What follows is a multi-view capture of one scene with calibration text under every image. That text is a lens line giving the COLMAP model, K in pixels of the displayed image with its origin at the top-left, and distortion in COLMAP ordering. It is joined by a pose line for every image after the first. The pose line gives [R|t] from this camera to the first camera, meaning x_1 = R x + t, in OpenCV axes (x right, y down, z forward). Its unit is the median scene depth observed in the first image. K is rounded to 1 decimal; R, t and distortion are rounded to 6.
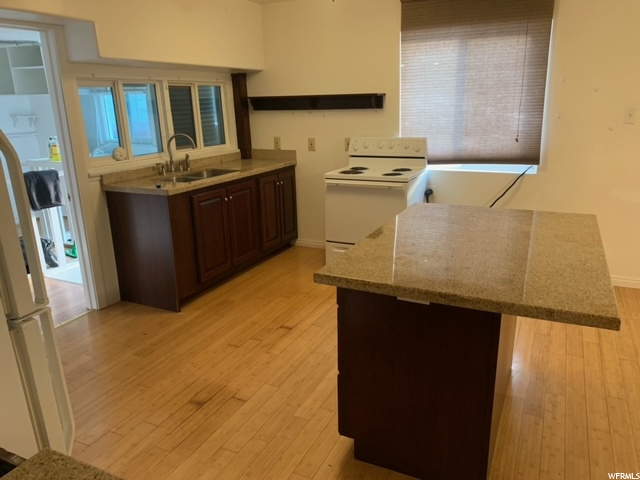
lens RADIAL K [[487.1, 0, 325.3], [0, 487.1, 239.9], [0, 0, 1]] dist [0.065672, -0.075737]
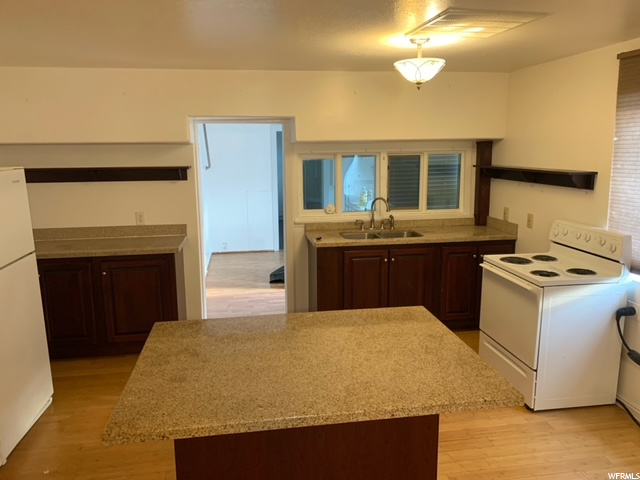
lens RADIAL K [[487.1, 0, 326.8], [0, 487.1, 242.4], [0, 0, 1]] dist [0.065672, -0.075737]
pose [[0.576310, 0.177378, -0.797749, 0.520270], [-0.229374, 0.972031, 0.050425, -0.130282], [0.784381, 0.153922, 0.600878, 0.207455]]
